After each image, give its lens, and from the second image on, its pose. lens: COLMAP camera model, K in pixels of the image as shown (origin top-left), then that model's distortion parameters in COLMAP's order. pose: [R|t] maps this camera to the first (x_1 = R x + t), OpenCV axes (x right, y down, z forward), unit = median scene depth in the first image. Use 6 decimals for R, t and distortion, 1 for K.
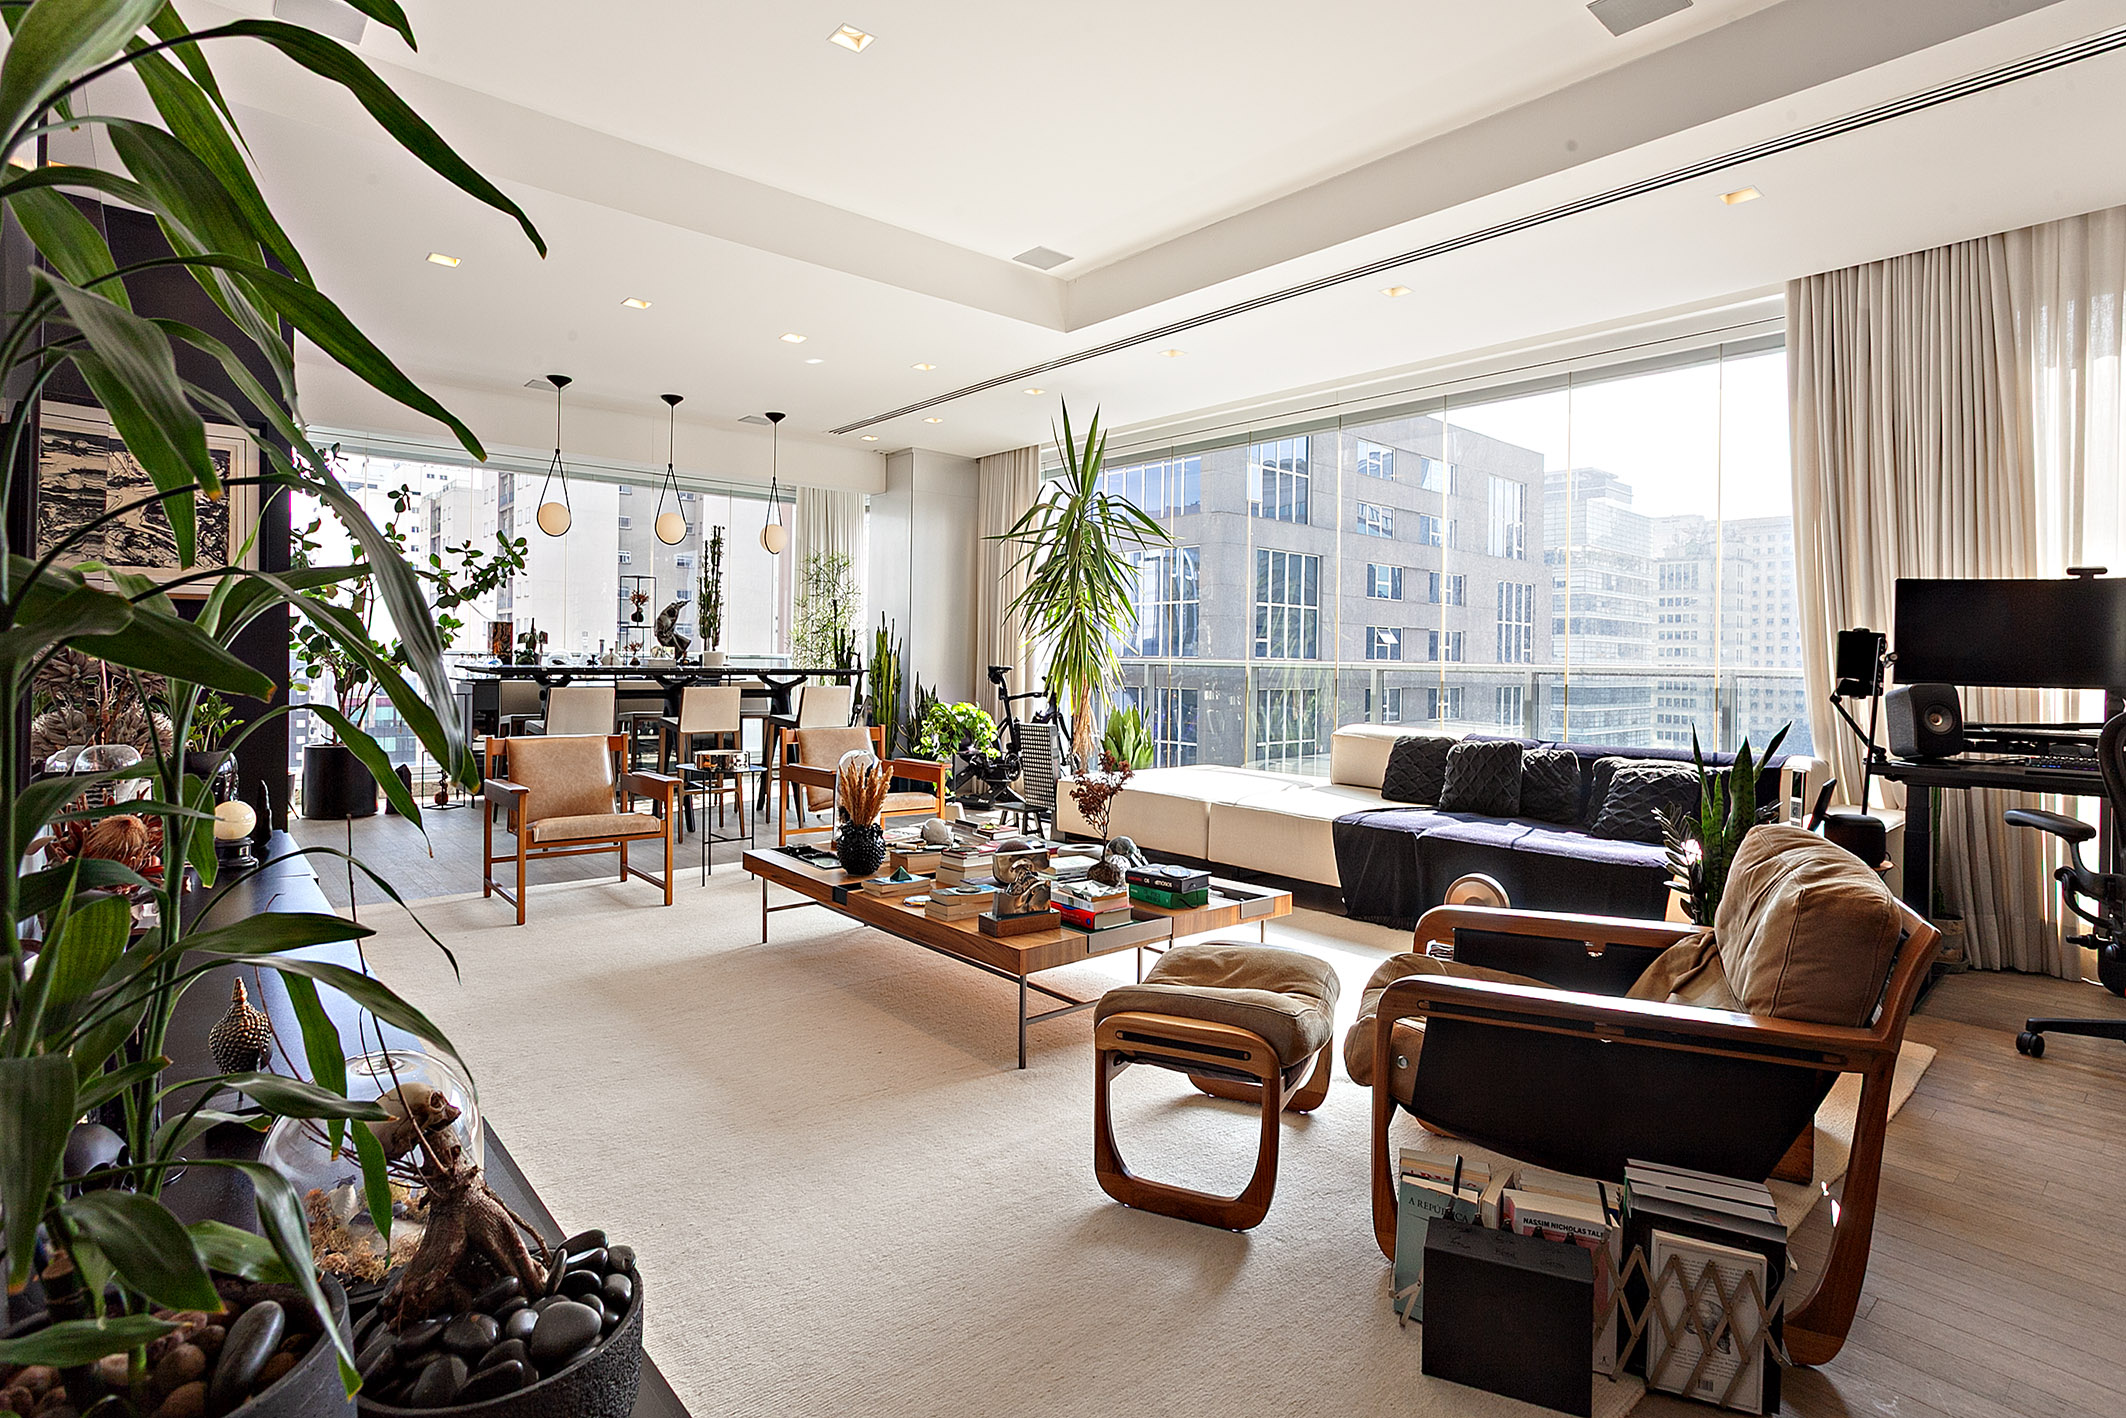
lens RADIAL K [[1060.6, 0, 1067.7], [0, 1060.6, 656.2], [0, 0, 1]] dist [-0.000058, 0.000014]
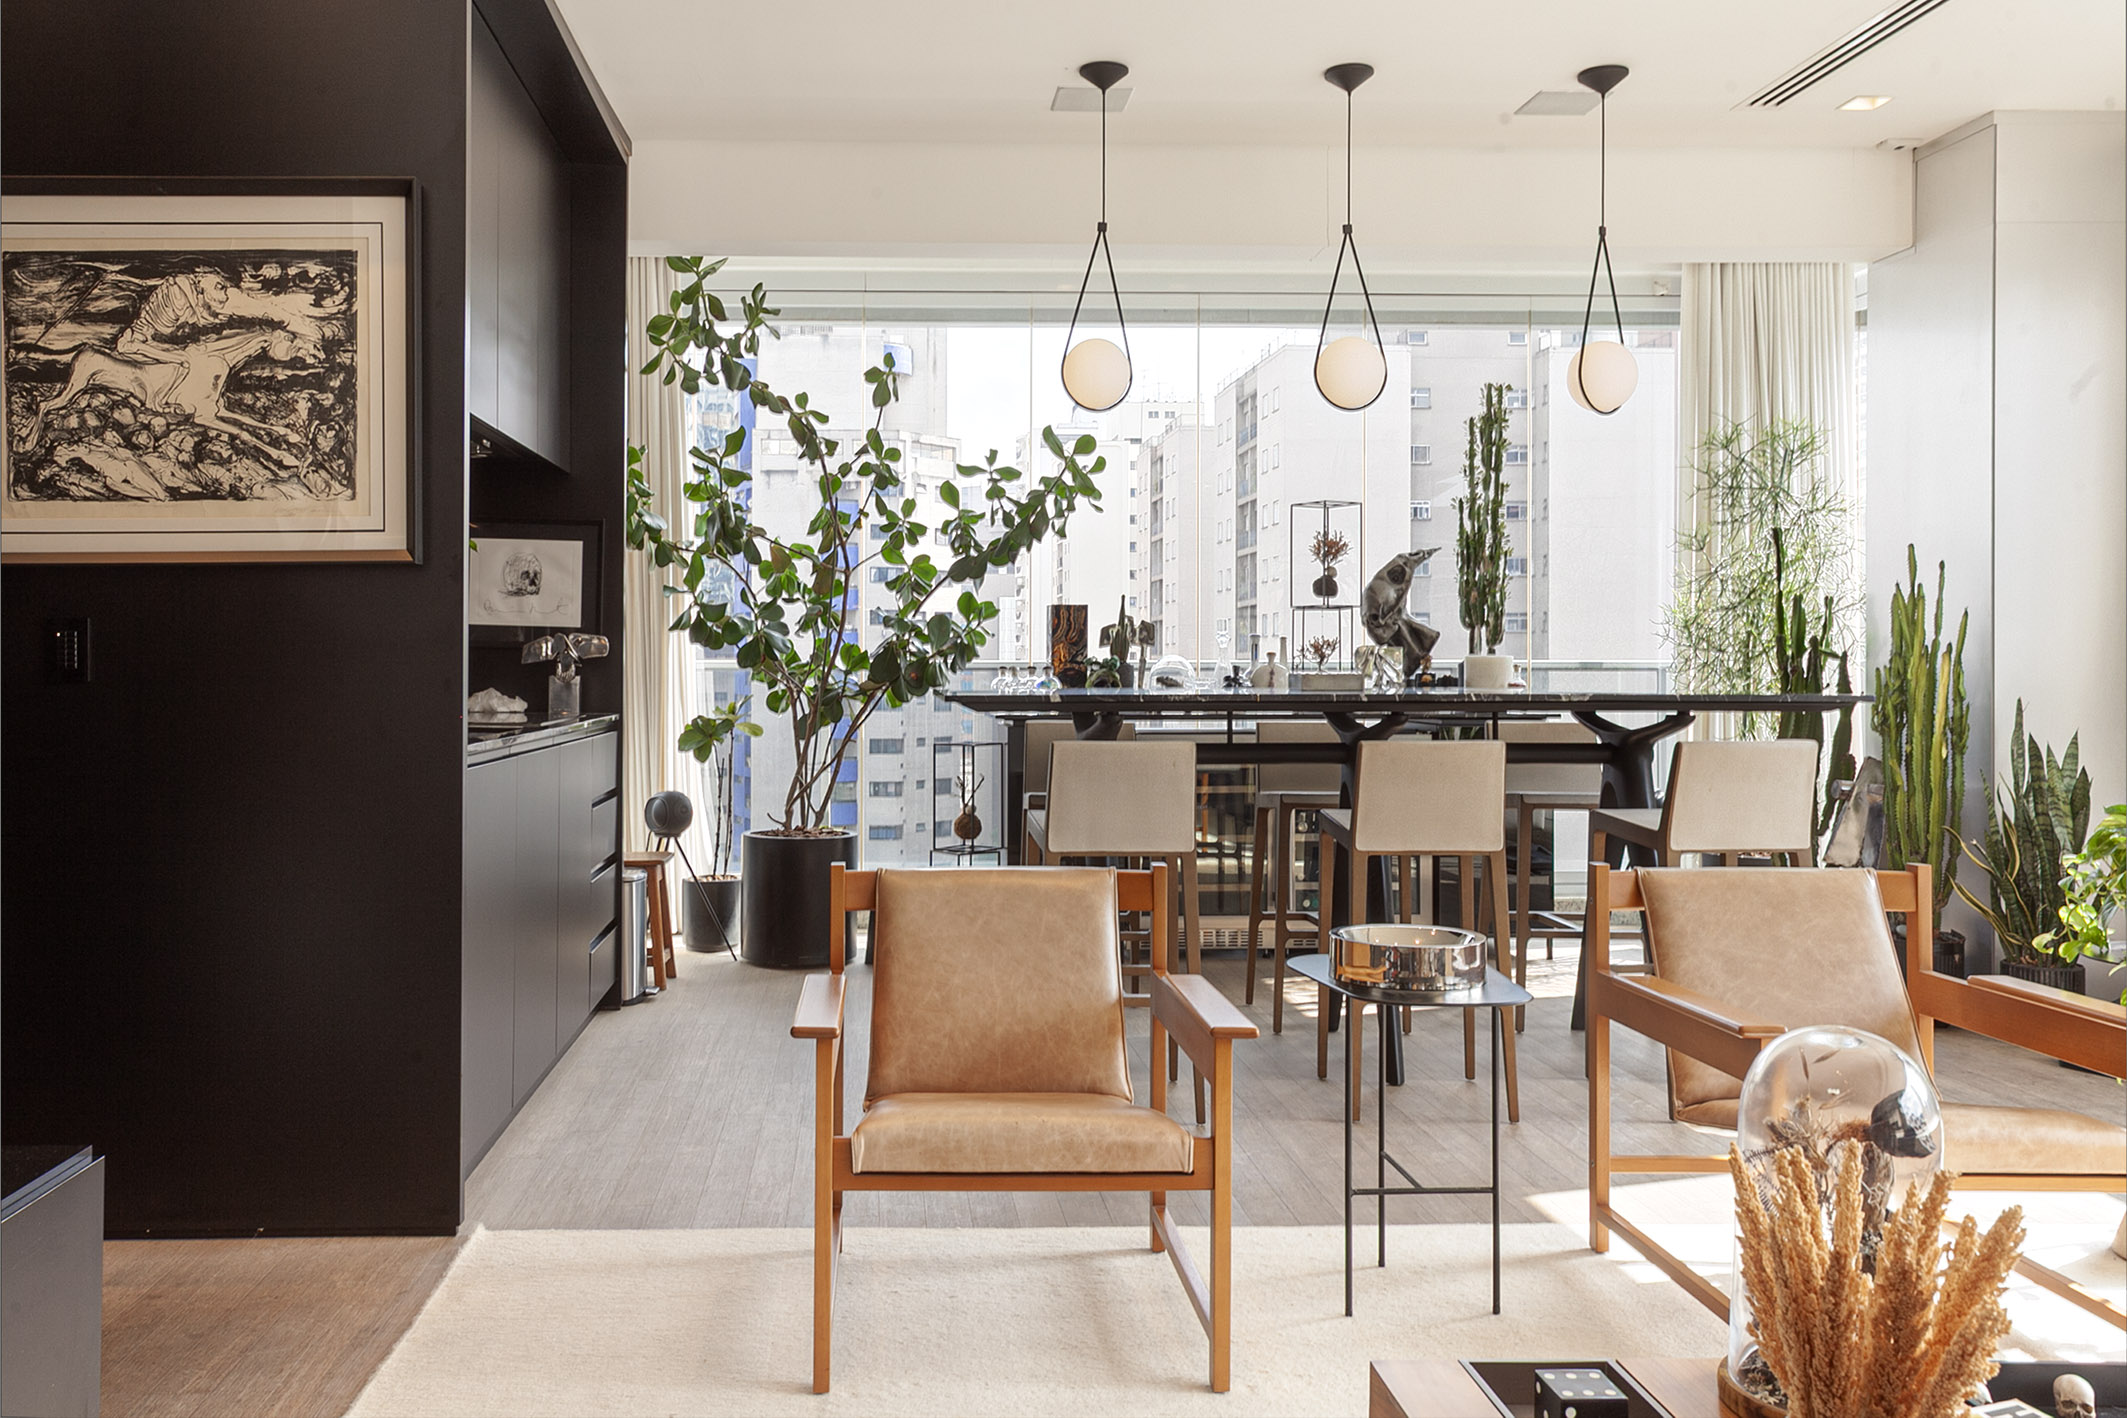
lens RADIAL K [[1720.1, 0, 891.6], [0, 1720.1, 666.1], [0, 0, 1]] dist [0.003141, 0.011538]
pose [[0.763162, -0.013313, -0.646070, -0.057386], [0.012678, 0.999904, -0.005628, 0.001177], [0.646082, -0.003895, 0.763258, 0.308162]]
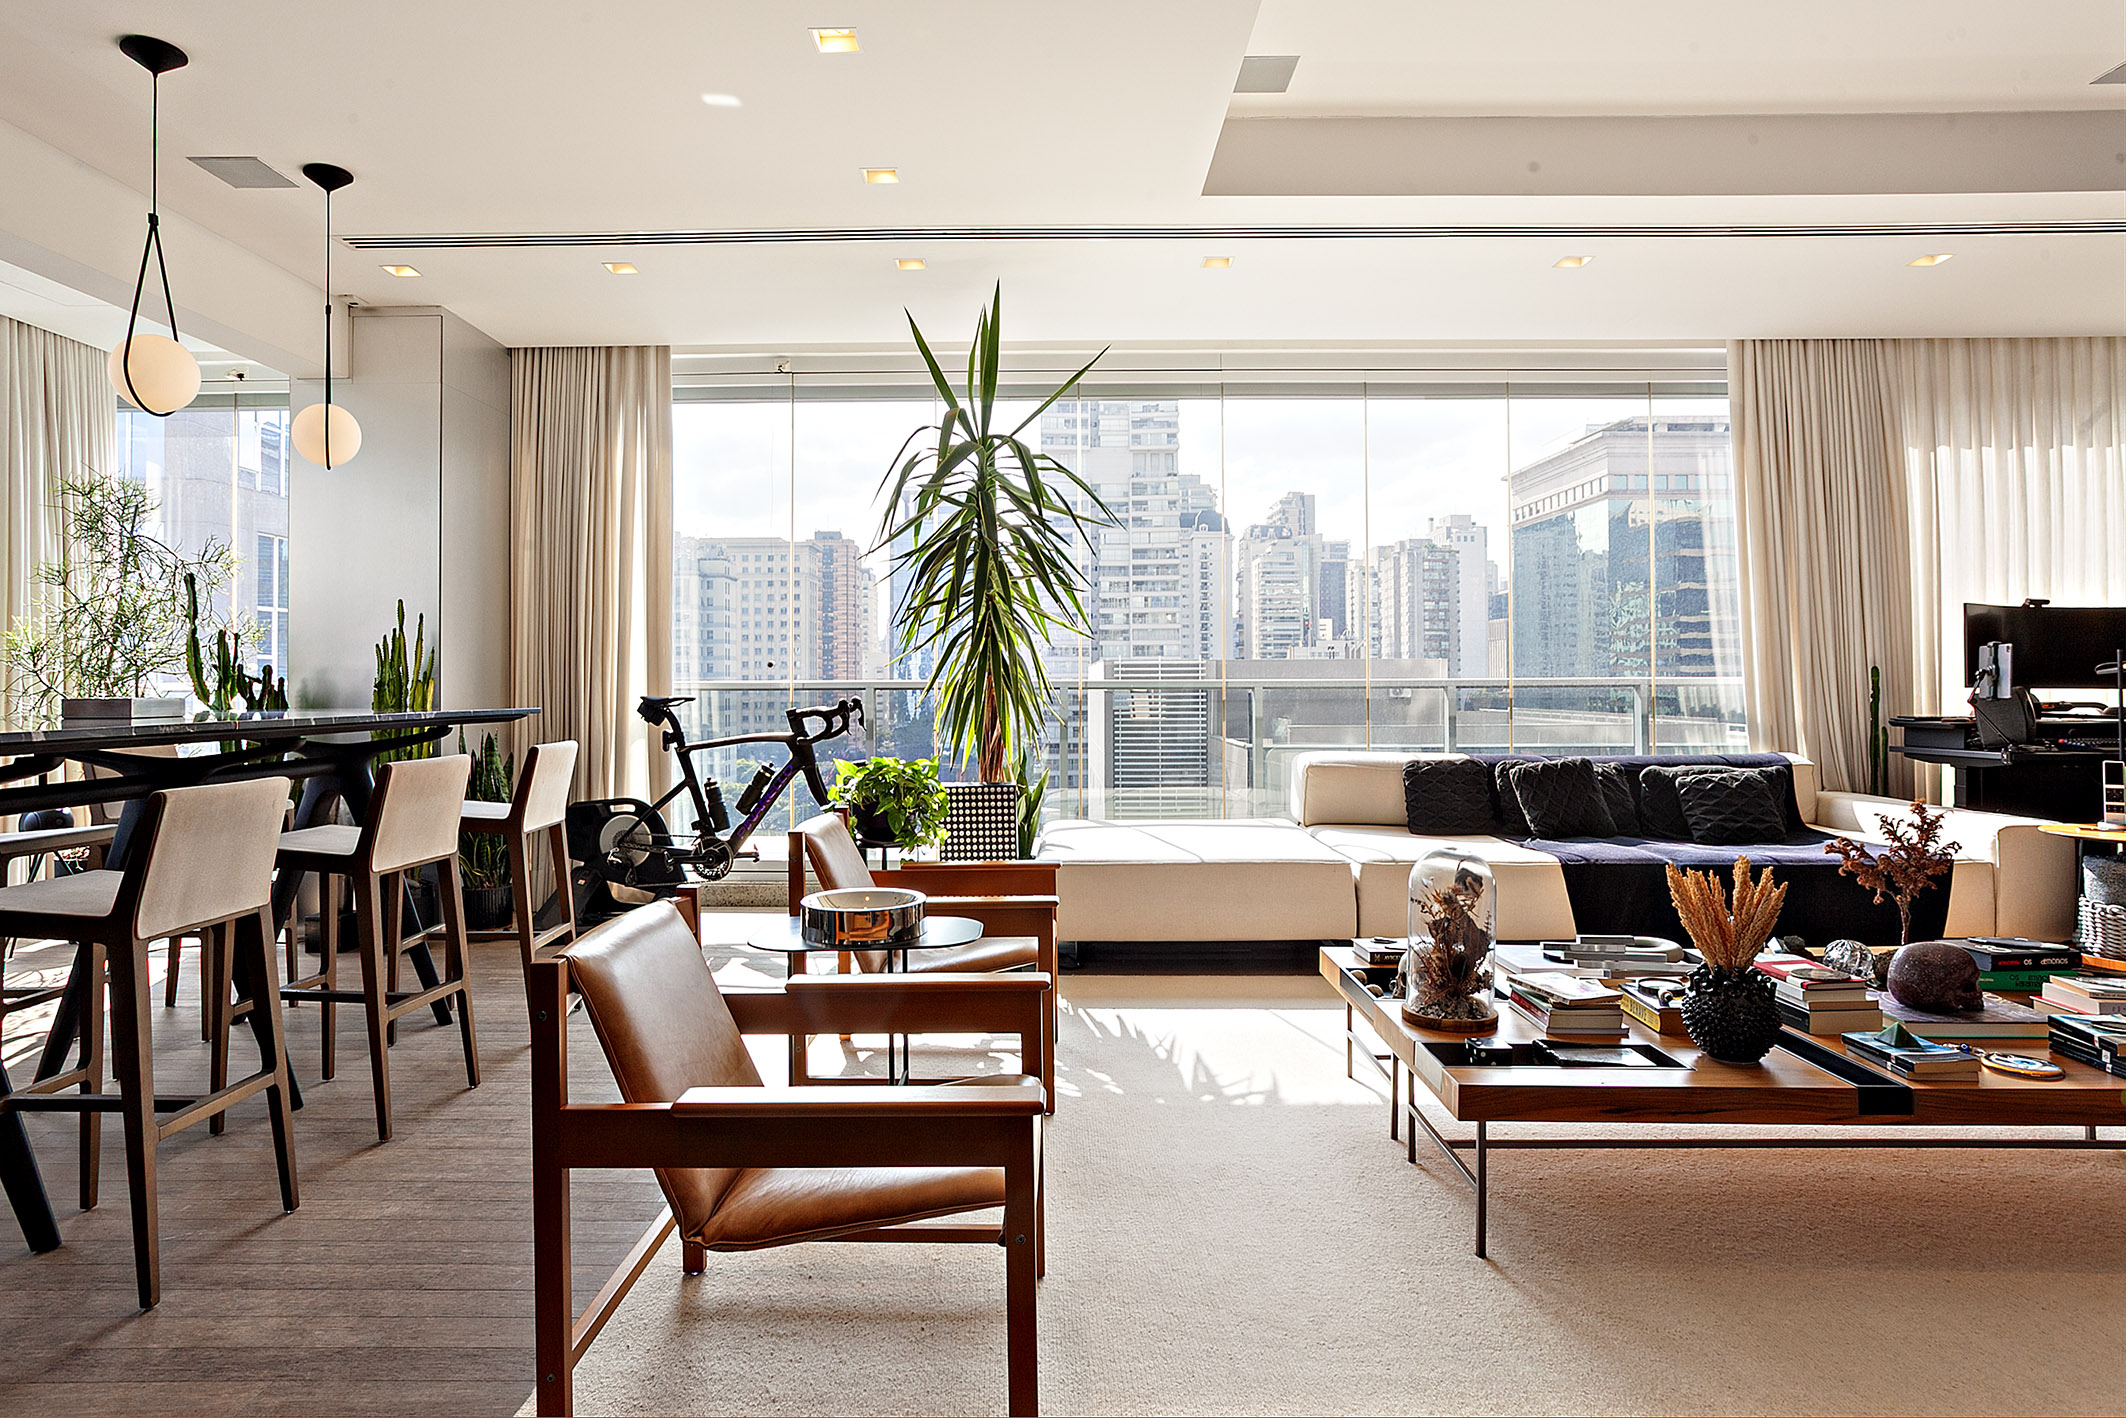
lens RADIAL K [[1149.7, 0, 1017.3], [0, 1149.7, 689.9], [0, 0, 1]] dist [0.001112, 0.000657]
pose [[0.676978, -0.022321, 0.735664, -0.446979], [0.012055, 0.999742, 0.019240, -0.005059], [-0.735904, -0.004157, 0.677073, 0.425951]]
